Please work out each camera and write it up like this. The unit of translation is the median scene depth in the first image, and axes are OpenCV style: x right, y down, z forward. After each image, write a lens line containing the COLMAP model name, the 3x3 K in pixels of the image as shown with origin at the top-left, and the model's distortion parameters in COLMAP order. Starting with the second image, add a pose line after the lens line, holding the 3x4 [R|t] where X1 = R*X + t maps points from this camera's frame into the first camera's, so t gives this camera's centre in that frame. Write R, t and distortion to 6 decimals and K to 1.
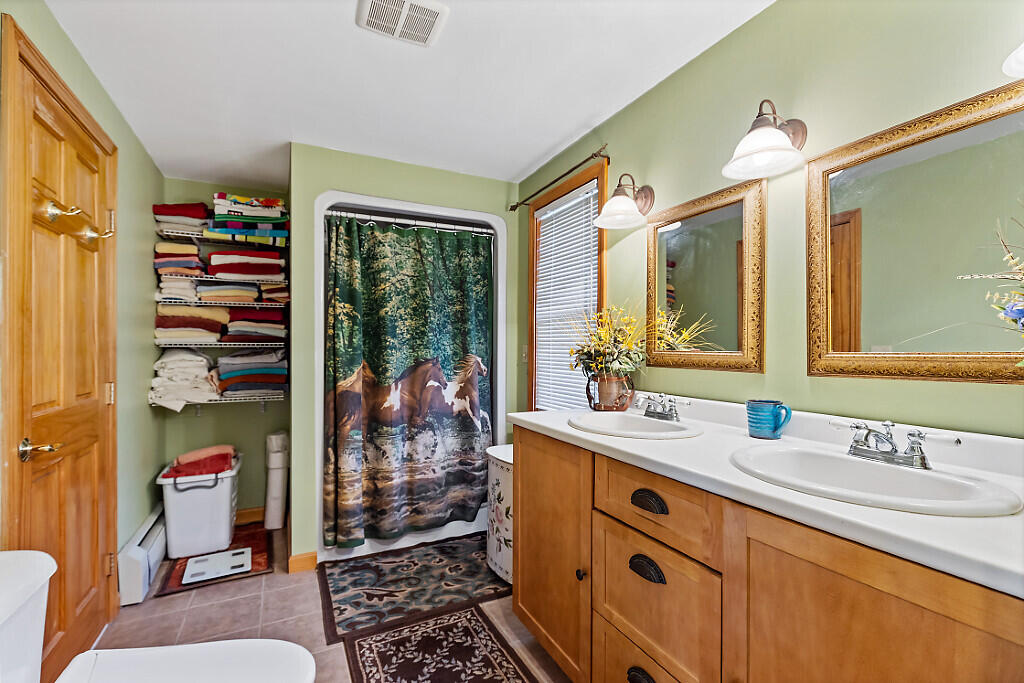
lens RADIAL K [[461.9, 0, 514.0], [0, 461.9, 345.1], [0, 0, 1]] dist [0.003928, -0.002726]
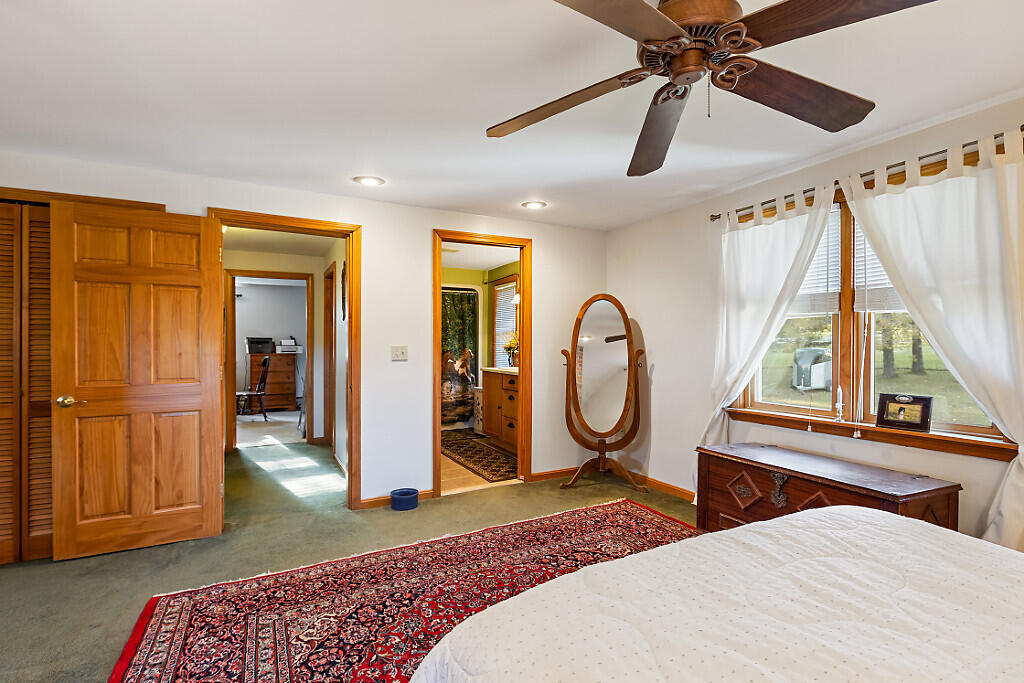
lens RADIAL K [[461.9, 0, 517.8], [0, 461.9, 347.7], [0, 0, 1]] dist [0.003928, -0.002726]
pose [[0.999393, 0.001532, 0.034802, 0.083640], [-0.001721, 0.999984, 0.005416, 0.001906], [-0.034793, -0.005473, 0.999380, -1.345712]]
